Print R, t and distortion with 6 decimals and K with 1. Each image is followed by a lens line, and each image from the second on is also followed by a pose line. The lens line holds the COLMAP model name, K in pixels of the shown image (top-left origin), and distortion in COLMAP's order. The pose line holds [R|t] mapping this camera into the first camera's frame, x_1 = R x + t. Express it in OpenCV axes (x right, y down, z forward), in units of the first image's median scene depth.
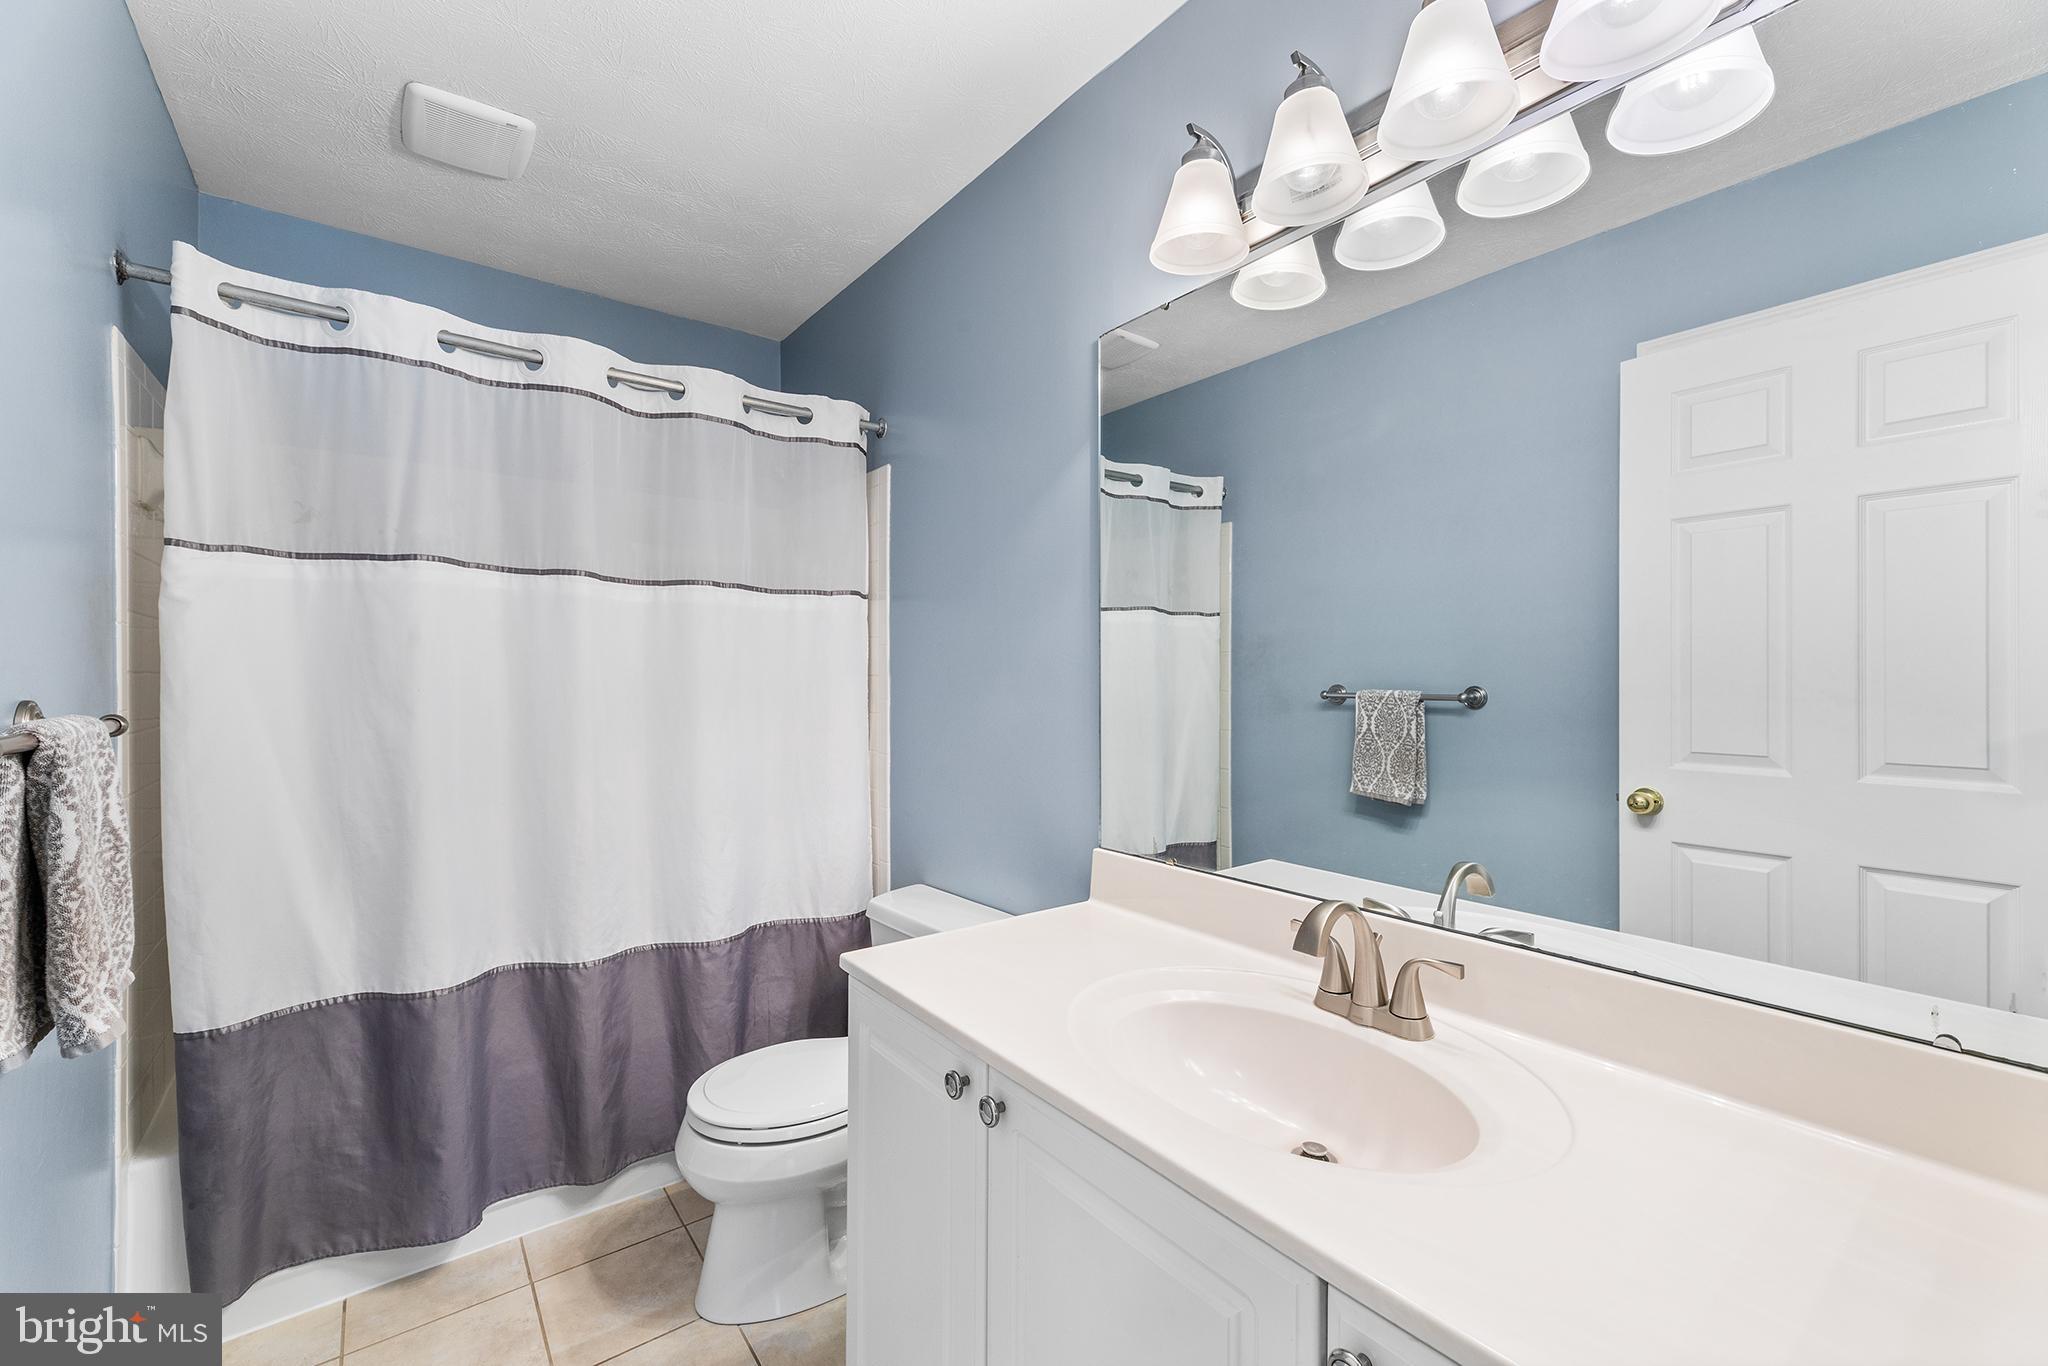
lens RADIAL K [[836.1, 0, 1021.3], [0, 836.1, 677.0], [0, 0, 1]] dist [0.004045, -0.001660]
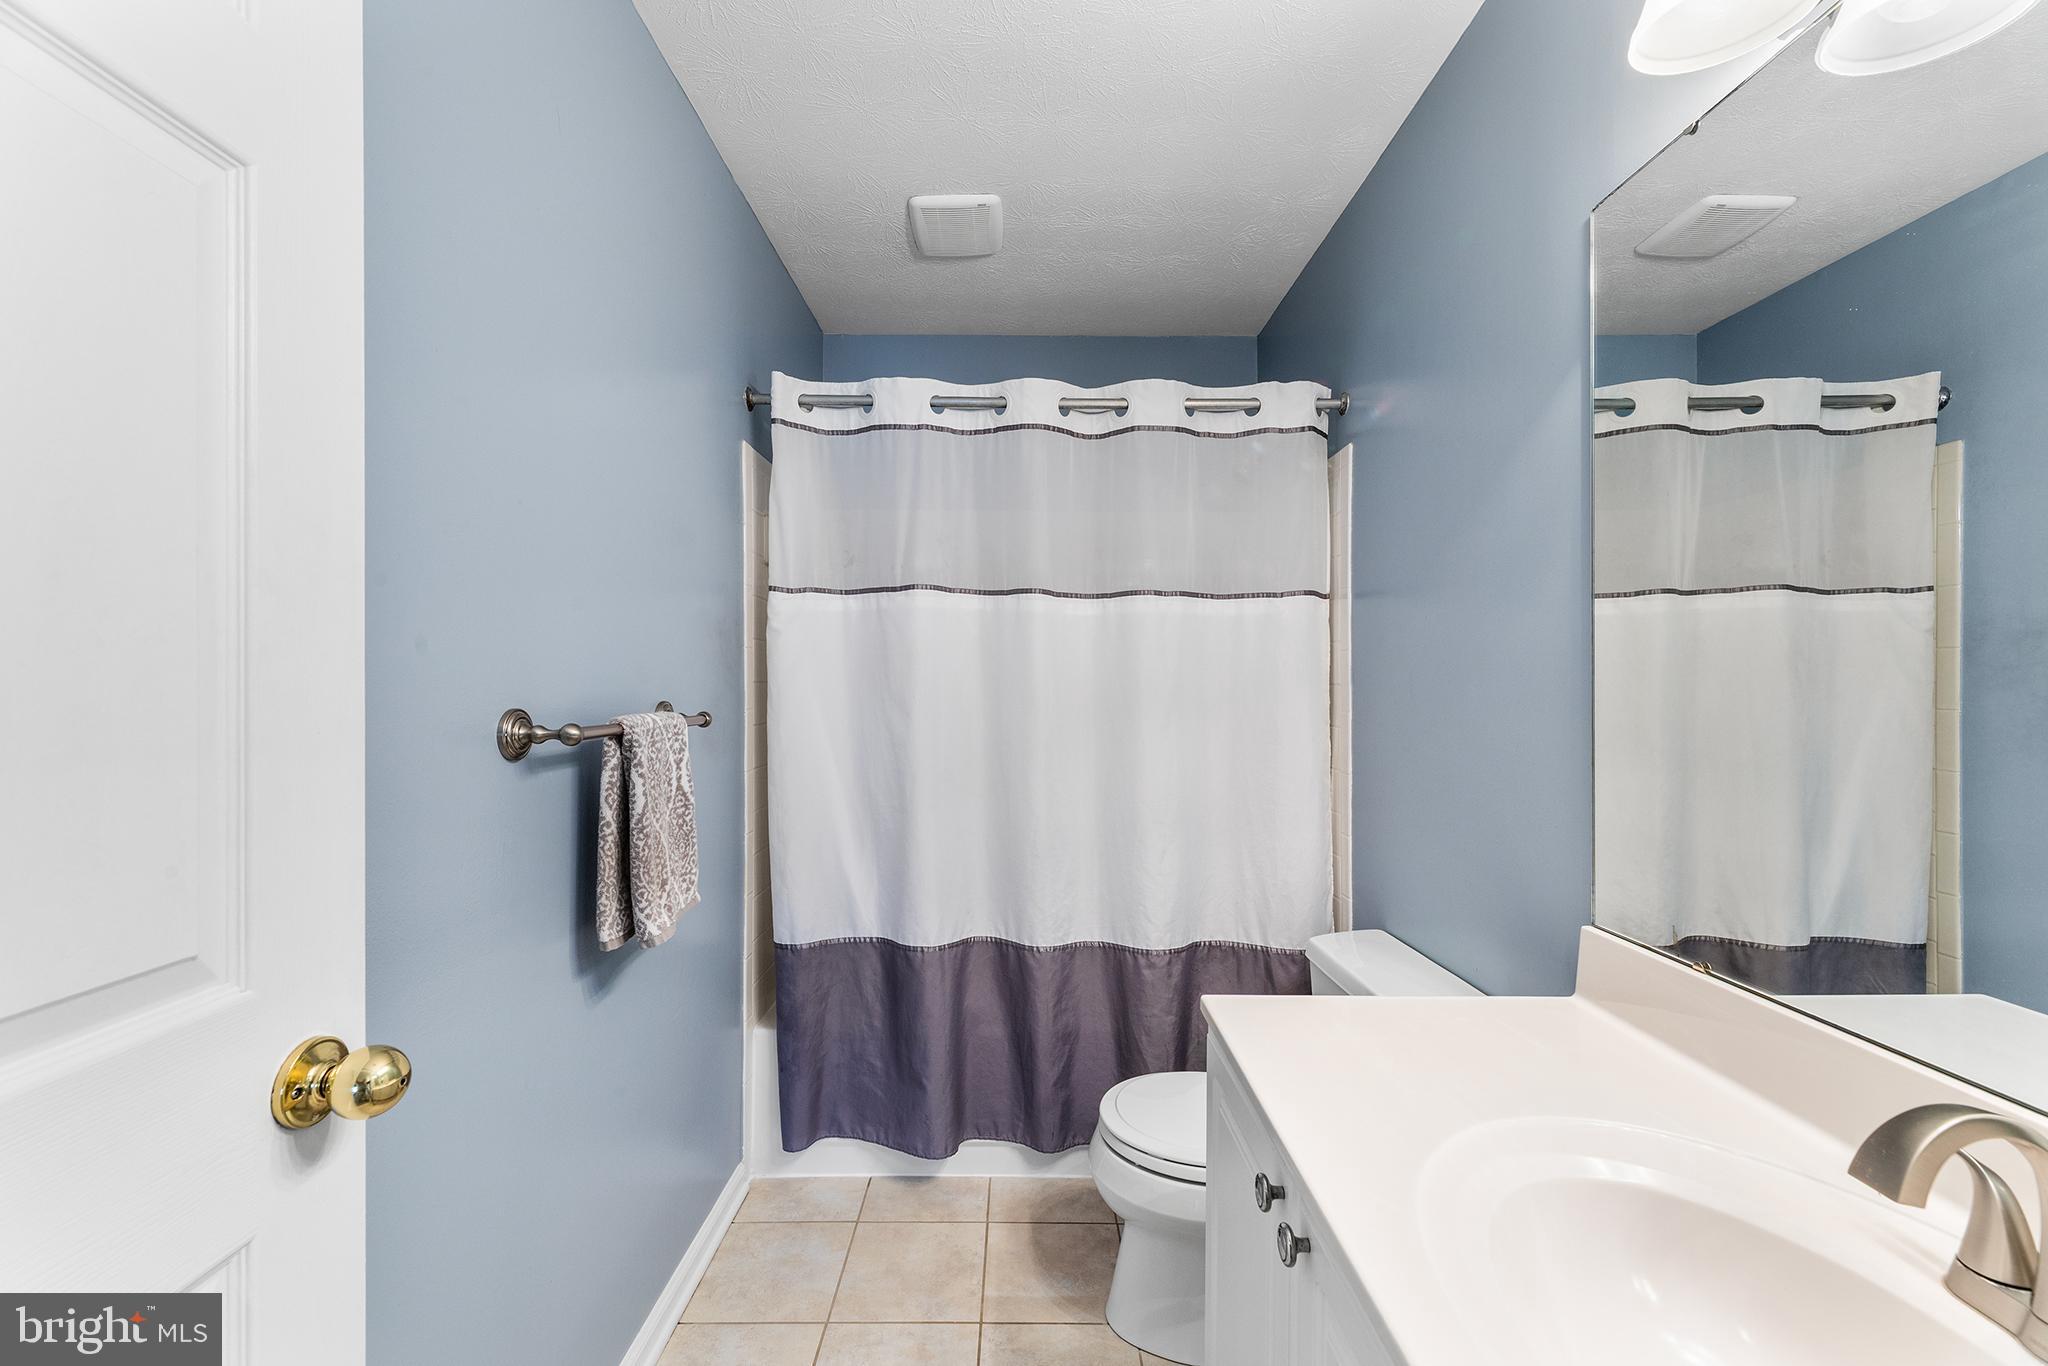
lens RADIAL K [[836.1, 0, 1022.2], [0, 836.1, 684.6], [0, 0, 1]] dist [0.004045, -0.001660]
pose [[0.792554, 0.000606, -0.609802, 0.139300], [-0.001362, 0.999999, -0.000777, -0.000787], [0.609801, 0.001447, 0.792553, 0.131259]]
